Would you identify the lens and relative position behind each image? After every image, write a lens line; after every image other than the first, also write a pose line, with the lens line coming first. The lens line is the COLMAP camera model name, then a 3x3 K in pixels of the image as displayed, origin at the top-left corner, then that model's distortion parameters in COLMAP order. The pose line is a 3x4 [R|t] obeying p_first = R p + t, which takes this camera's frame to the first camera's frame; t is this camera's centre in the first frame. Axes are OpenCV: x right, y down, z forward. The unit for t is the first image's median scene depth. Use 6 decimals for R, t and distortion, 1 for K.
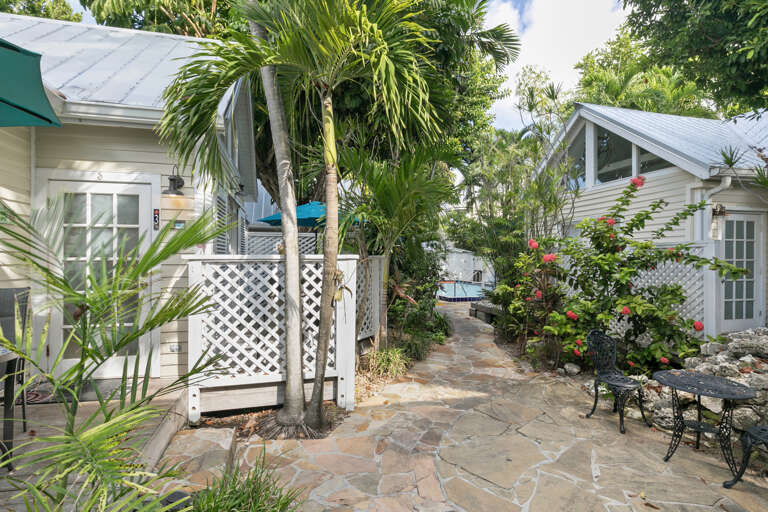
lens RADIAL K [[382.1, 0, 384.0], [0, 382.1, 256.0], [0, 0, 1]] dist [-0.000131, 0.000058]
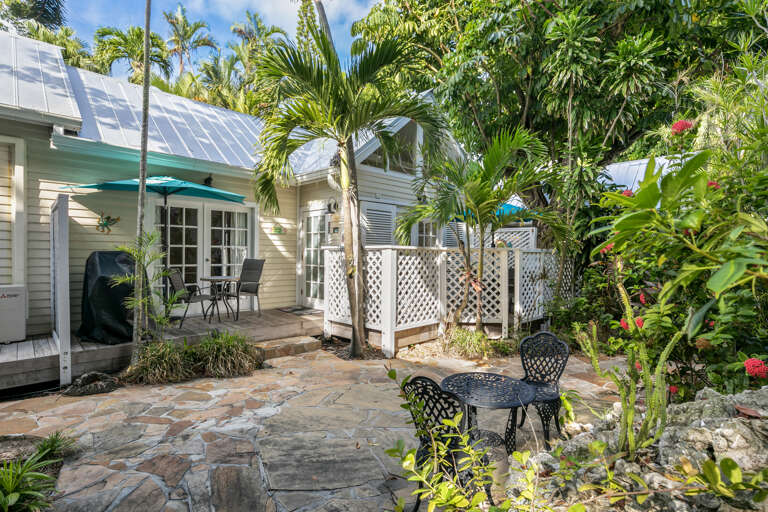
lens RADIAL K [[382.1, 0, 384.0], [0, 382.1, 256.0], [0, 0, 1]] dist [-0.000131, 0.000058]
pose [[0.498599, 0.009949, -0.866776, 1.190810], [-0.007347, 0.999947, 0.007251, 0.027810], [0.866802, 0.002753, 0.498646, 0.312252]]
